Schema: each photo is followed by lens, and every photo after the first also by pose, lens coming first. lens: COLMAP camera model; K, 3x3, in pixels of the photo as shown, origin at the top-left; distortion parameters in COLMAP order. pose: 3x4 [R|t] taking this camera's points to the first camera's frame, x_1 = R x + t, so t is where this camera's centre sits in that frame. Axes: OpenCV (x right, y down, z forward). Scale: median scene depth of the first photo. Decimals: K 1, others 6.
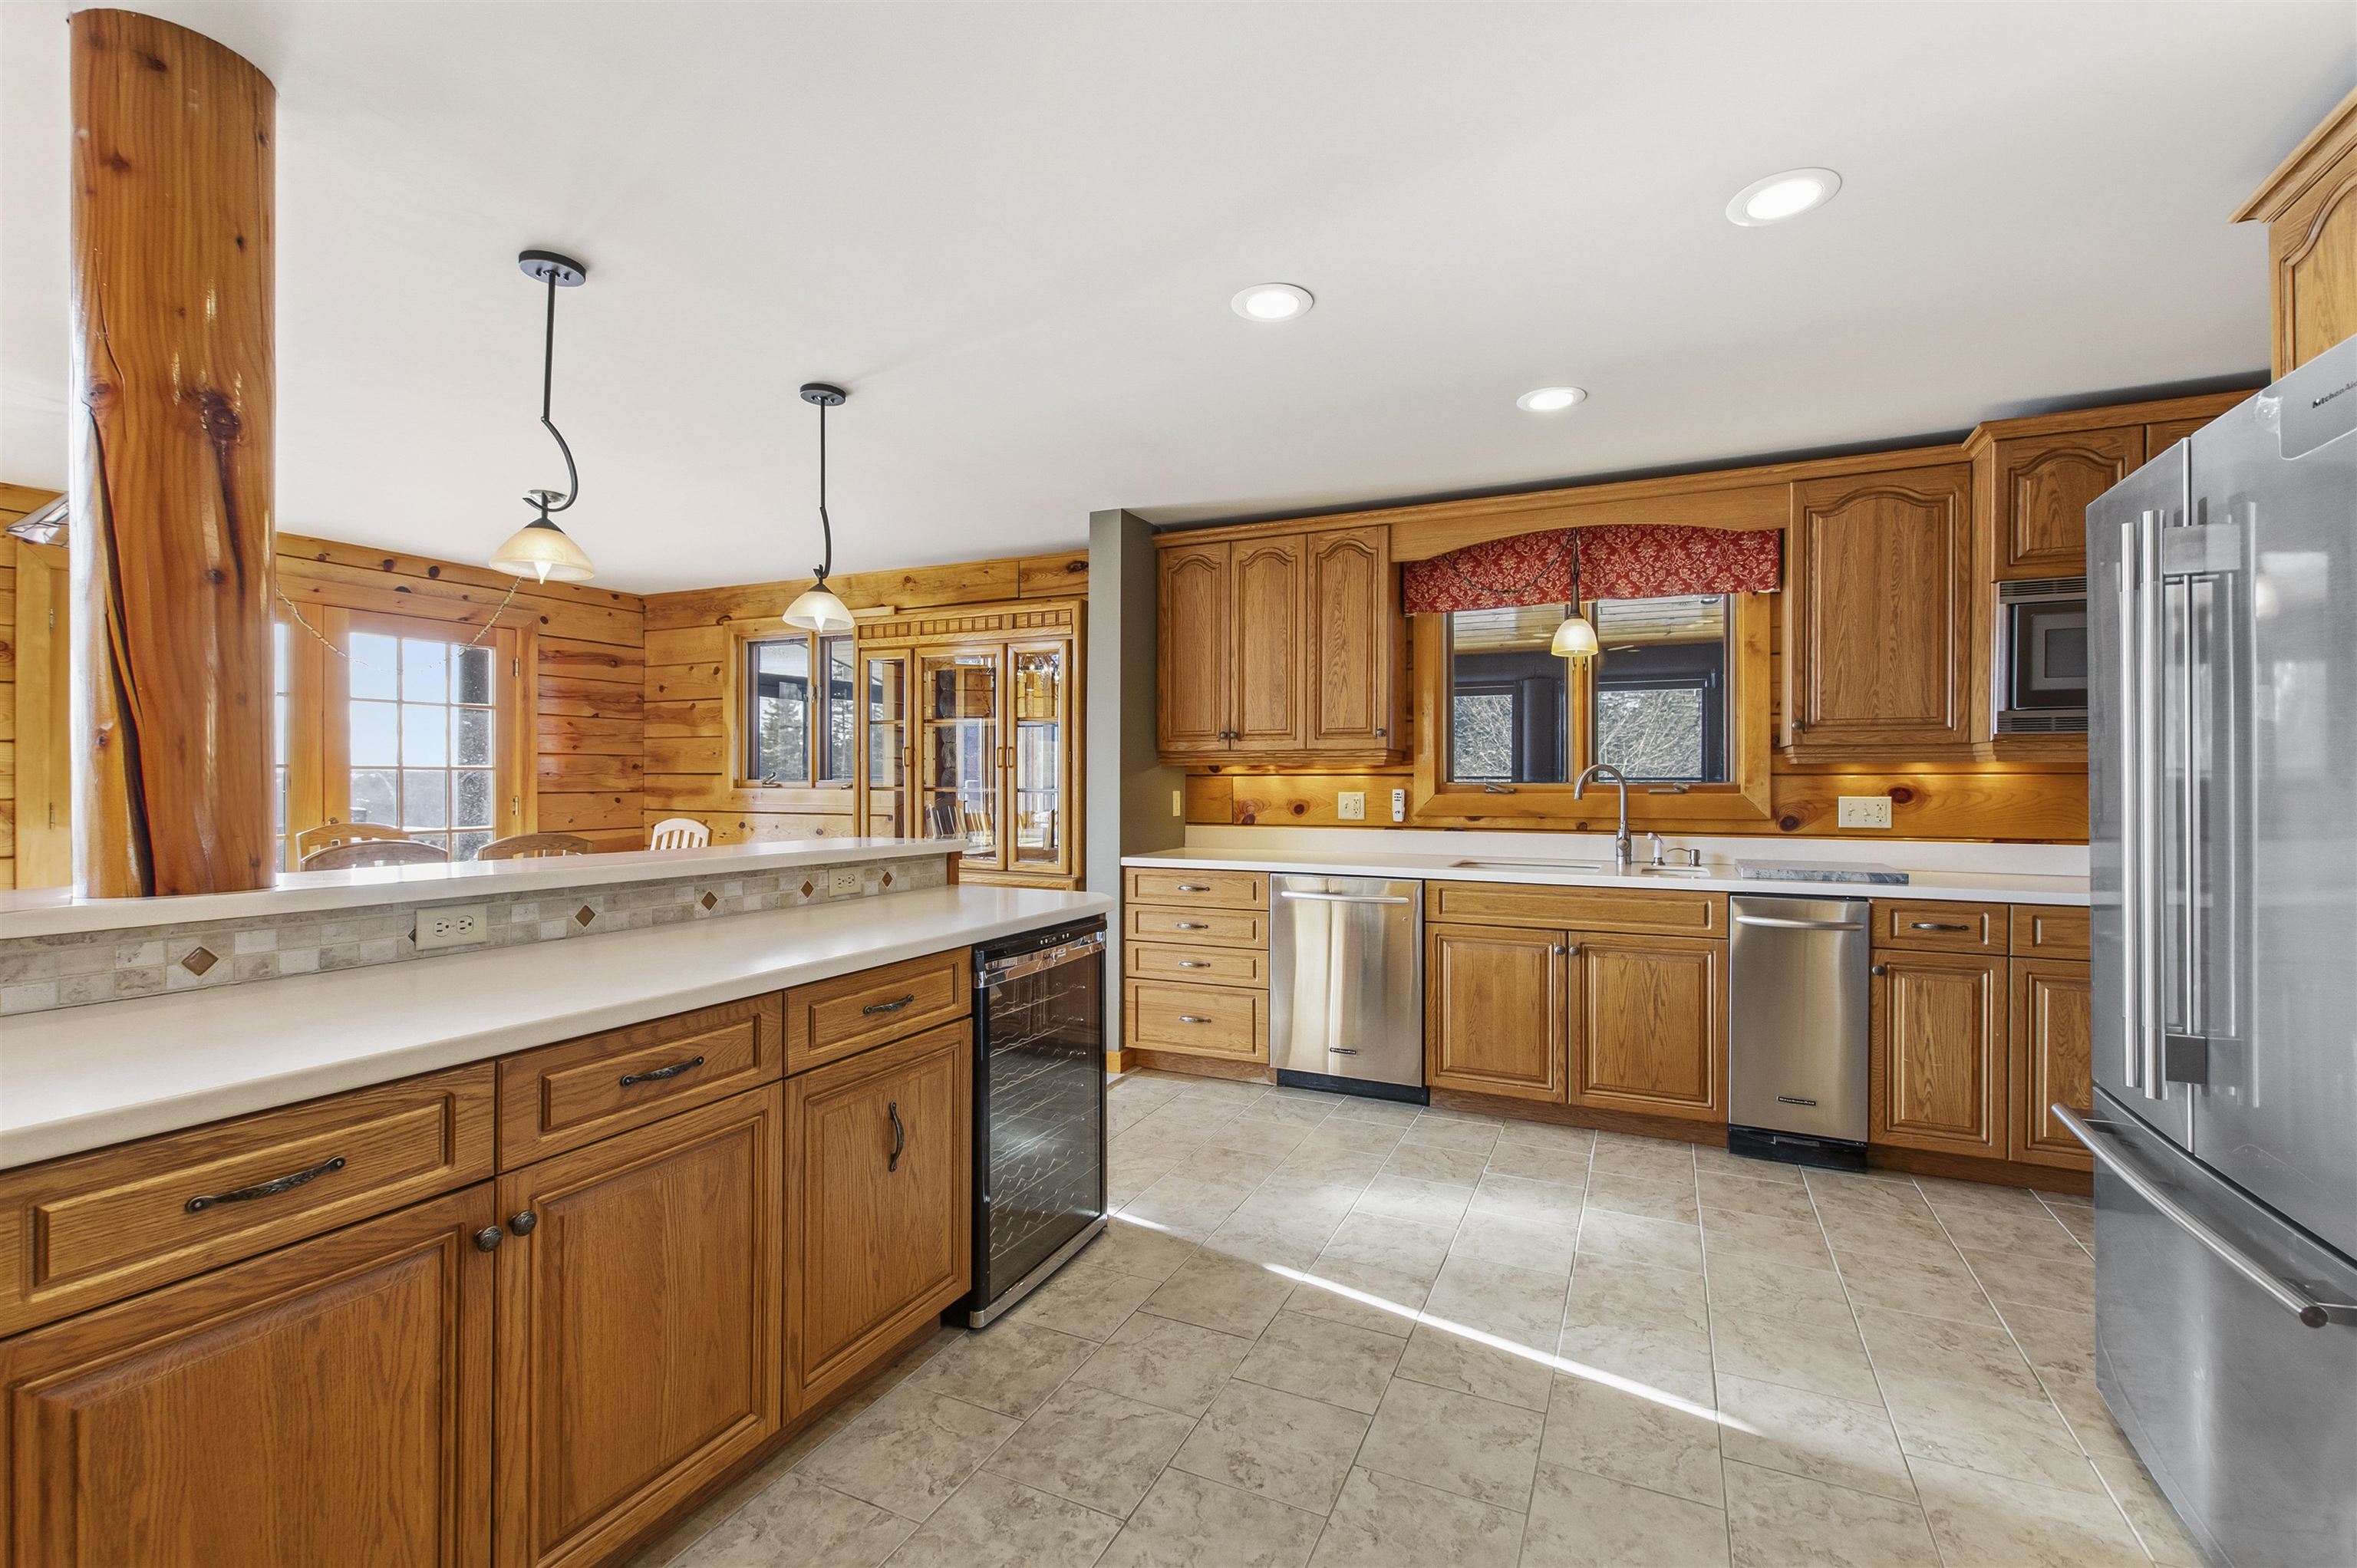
lens RADIAL K [[1023.7, 0, 1181.3], [0, 1023.7, 790.7], [0, 0, 1]] dist [0.004188, -0.000106]
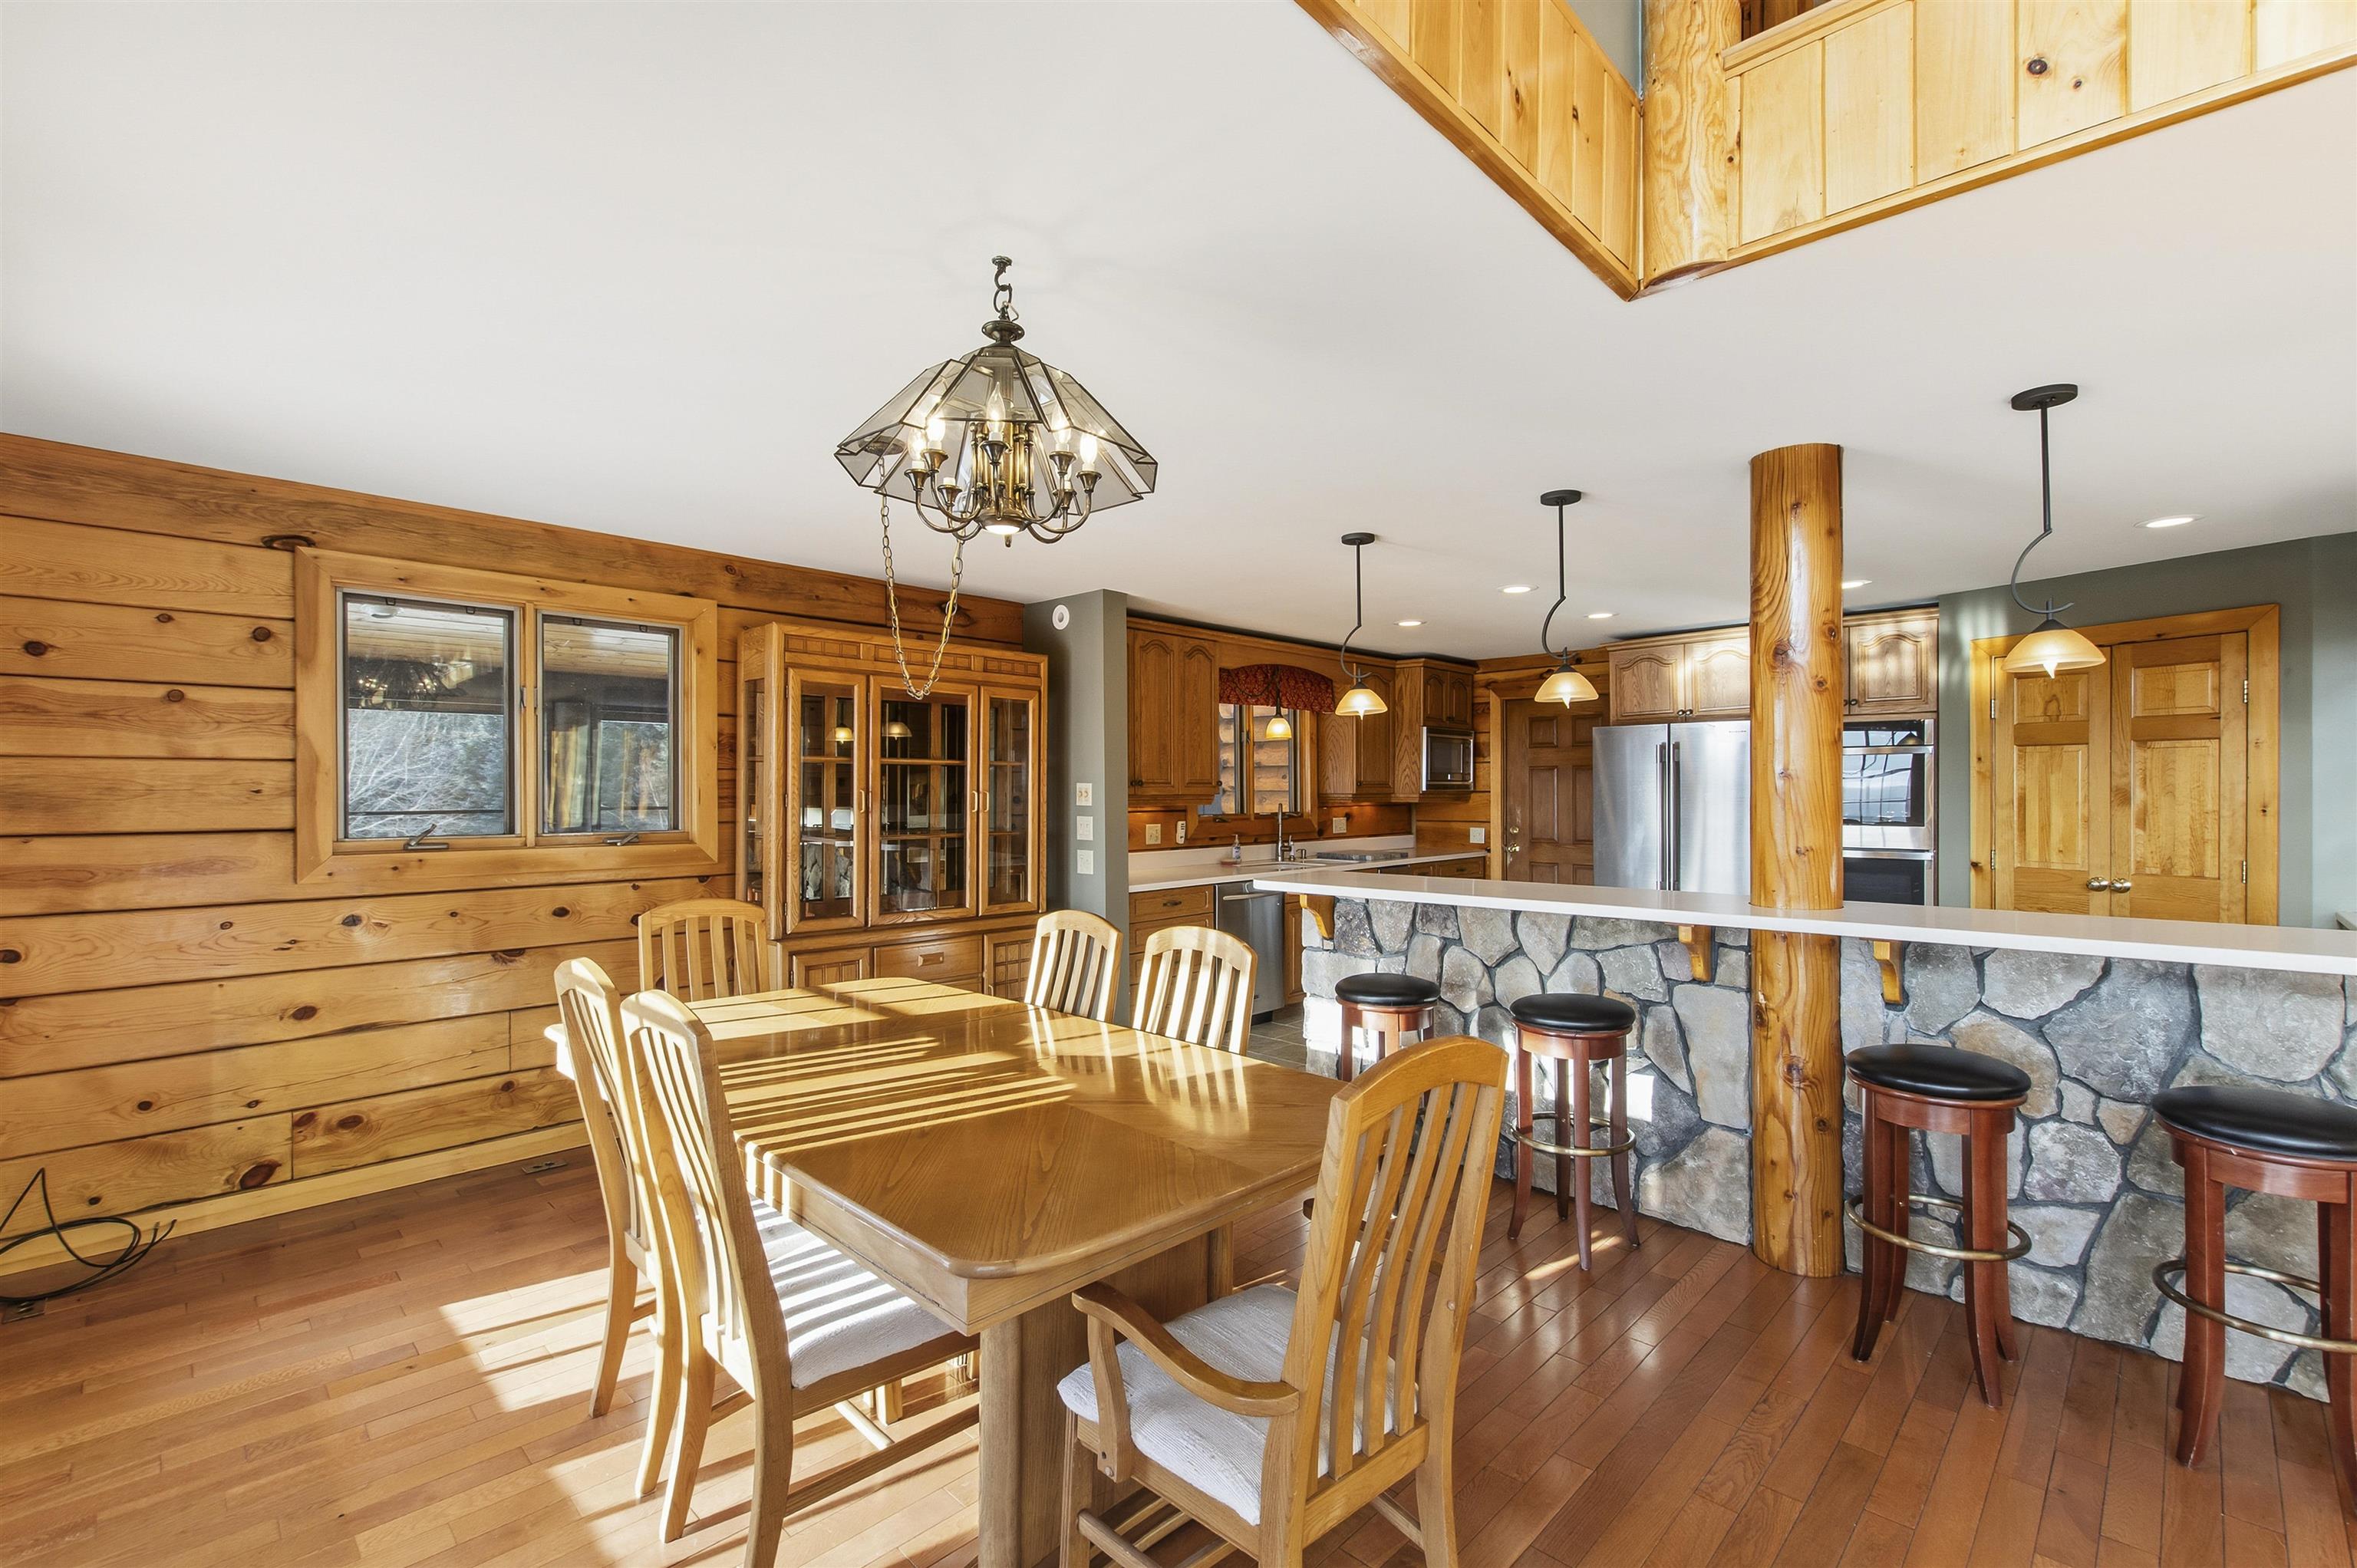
lens RADIAL K [[1023.7, 0, 1181.3], [0, 1023.7, 790.7], [0, 0, 1]] dist [0.004188, -0.000106]
pose [[0.319476, -0.005835, 0.947577, -1.313209], [0.010368, 0.999943, 0.002661, -0.054647], [-0.947538, 0.008974, 0.319518, 0.629590]]
